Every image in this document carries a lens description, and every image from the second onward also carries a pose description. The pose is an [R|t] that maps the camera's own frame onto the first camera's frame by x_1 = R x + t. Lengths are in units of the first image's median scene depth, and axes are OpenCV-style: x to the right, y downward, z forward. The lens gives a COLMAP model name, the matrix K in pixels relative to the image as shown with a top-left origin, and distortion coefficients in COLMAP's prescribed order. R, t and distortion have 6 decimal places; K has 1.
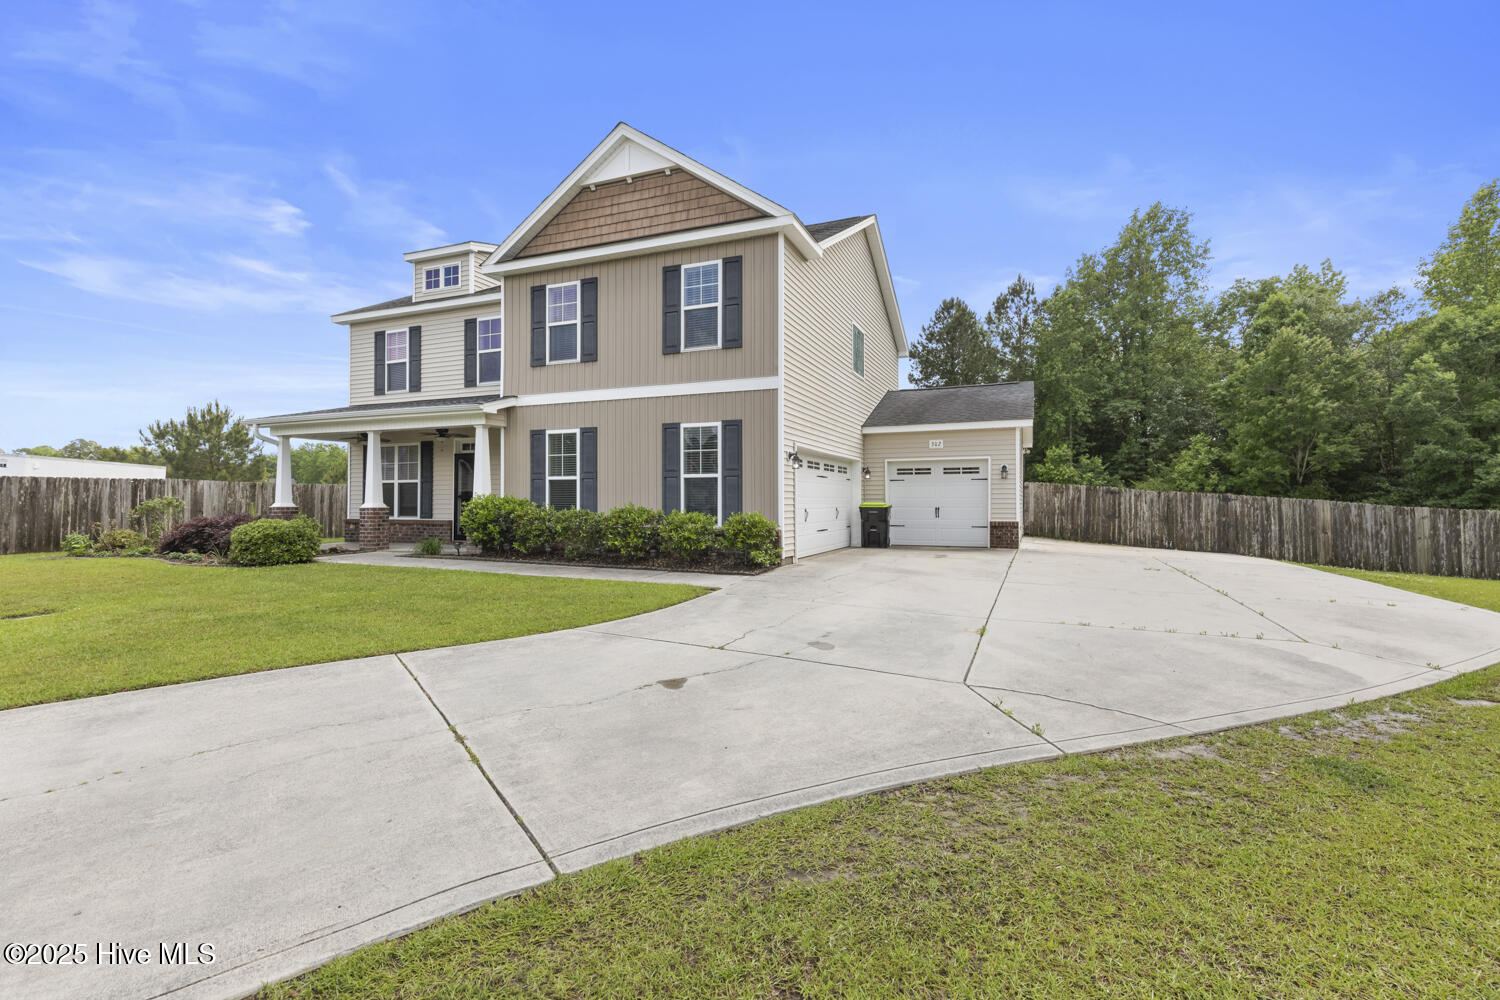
lens RADIAL K [[675.0, 0, 754.1], [0, 675.0, 494.9], [0, 0, 1]] dist [0.001083, -0.000460]
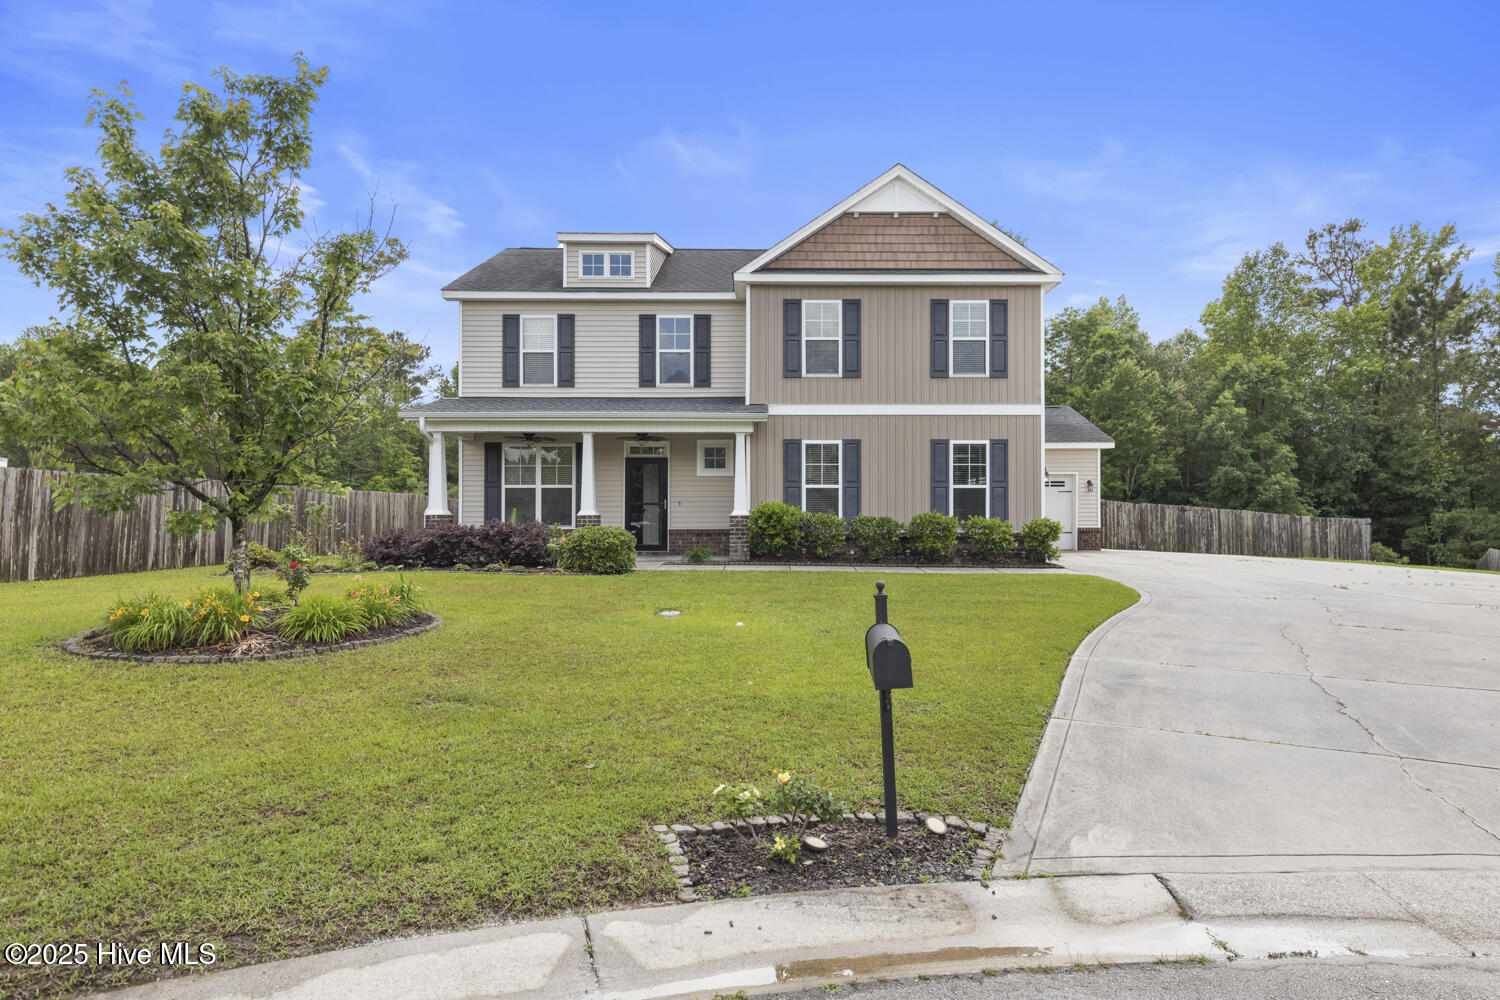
lens RADIAL K [[826.9, 0, 773.2], [0, 826.9, 506.2], [0, 0, 1]] dist [0.003409, 0.000389]
pose [[0.923042, 0.004740, 0.384669, -0.705134], [-0.004777, 0.999988, -0.000858, 0.005777], [-0.384669, -0.001046, 0.923054, -0.128236]]
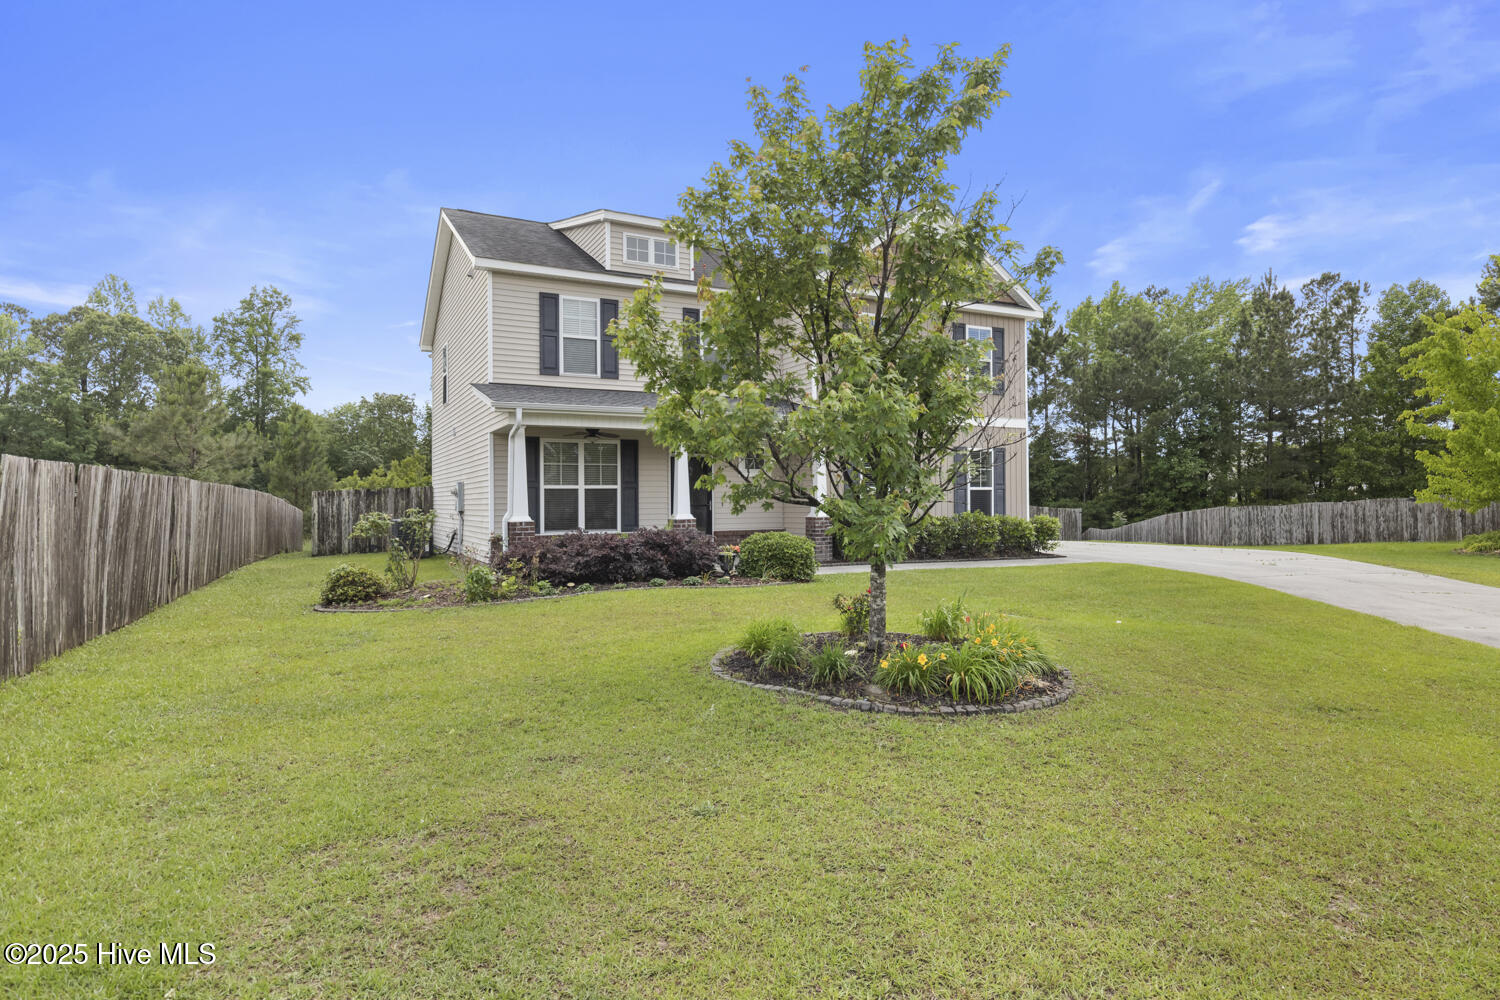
lens RADIAL K [[826.9, 0, 773.2], [0, 826.9, 506.2], [0, 0, 1]] dist [0.003409, 0.000389]
pose [[0.652952, 0.000026, 0.757399, -1.195291], [0.002514, 0.999994, -0.002201, 0.005810], [-0.757395, 0.003341, 0.652948, 0.200757]]
